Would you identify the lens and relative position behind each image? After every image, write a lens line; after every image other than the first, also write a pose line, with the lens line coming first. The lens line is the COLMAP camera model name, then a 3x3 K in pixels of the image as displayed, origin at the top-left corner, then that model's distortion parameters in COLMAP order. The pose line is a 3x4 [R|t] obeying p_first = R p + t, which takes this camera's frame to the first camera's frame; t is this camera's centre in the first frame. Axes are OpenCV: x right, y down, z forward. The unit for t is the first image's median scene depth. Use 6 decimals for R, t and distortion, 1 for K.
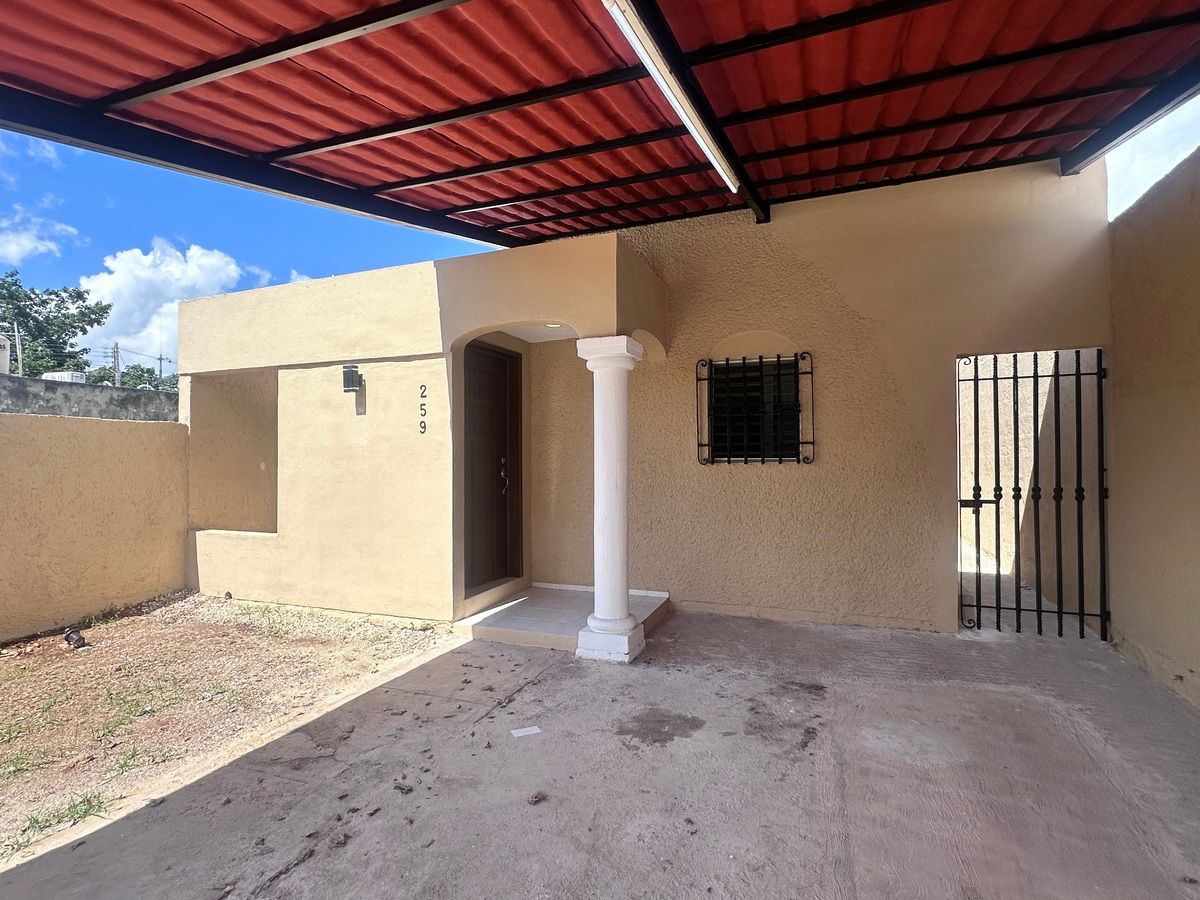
lens RADIAL K [[593.3, 0, 600.0], [0, 593.3, 450.0], [0, 0, 1]] dist [-0.001304, -0.000709]
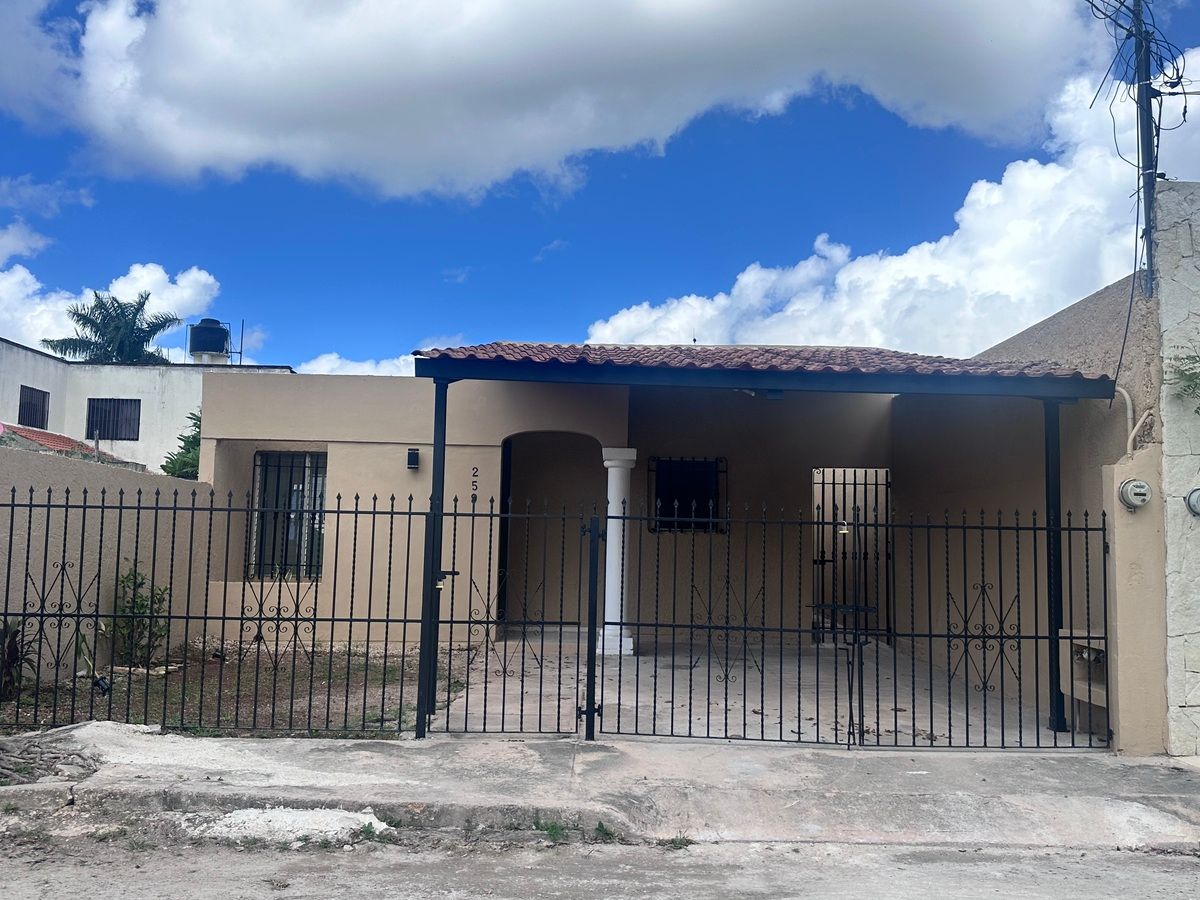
lens RADIAL K [[1070.0, 0, 600.0], [0, 1070.0, 450.0], [0, 0, 1]] dist [0.007671, 0.001456]
pose [[0.931834, 0.057751, 0.358260, -0.989921], [-0.032566, 0.996580, -0.075943, 0.030447], [-0.361420, 0.059100, 0.930528, -1.509183]]
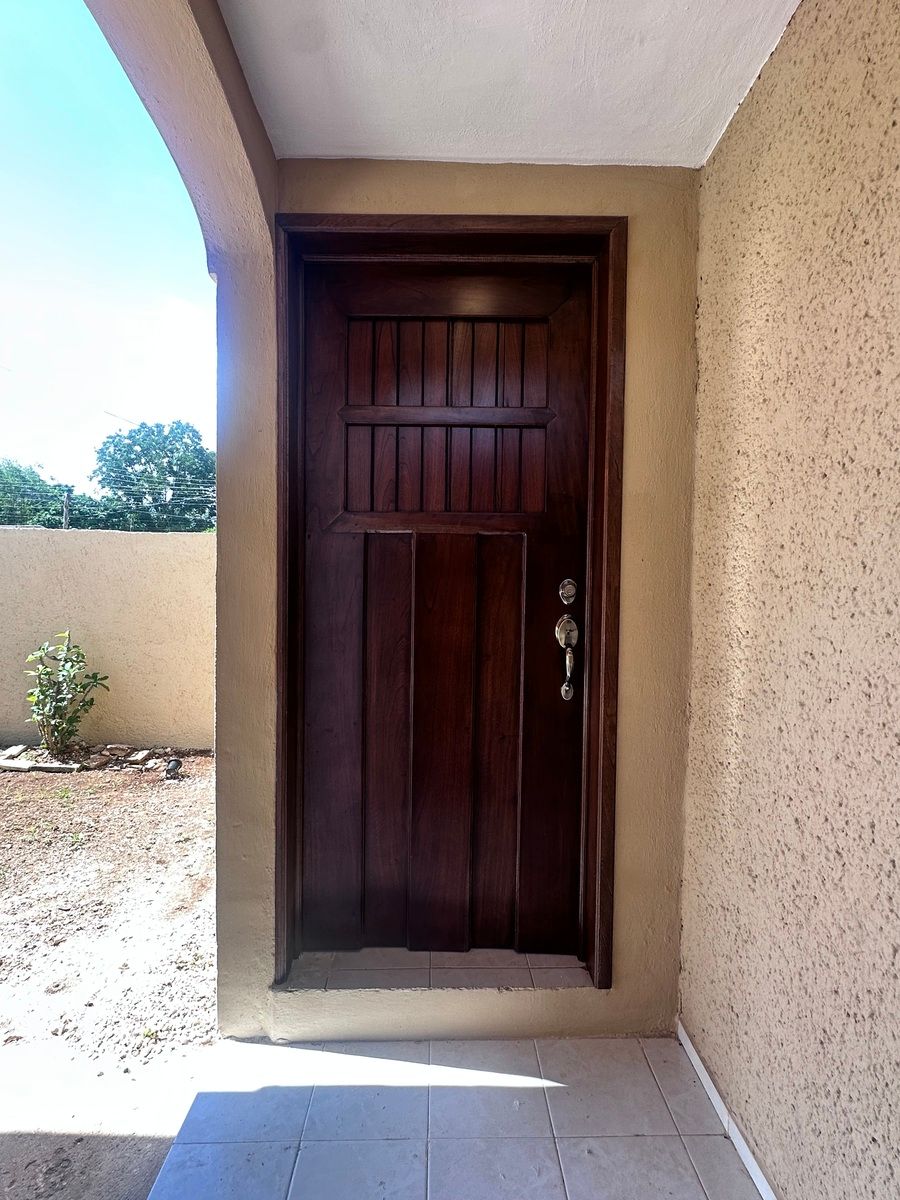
lens RADIAL K [[593.3, 0, 447.2], [0, 593.3, 600.9], [0, 0, 1]] dist [-0.001304, -0.000709]
pose [[0.391633, 0.046028, -0.918969, 0.115484], [-0.003244, 0.998811, 0.048644, 0.008396], [0.920116, -0.016070, 0.391317, 0.920639]]
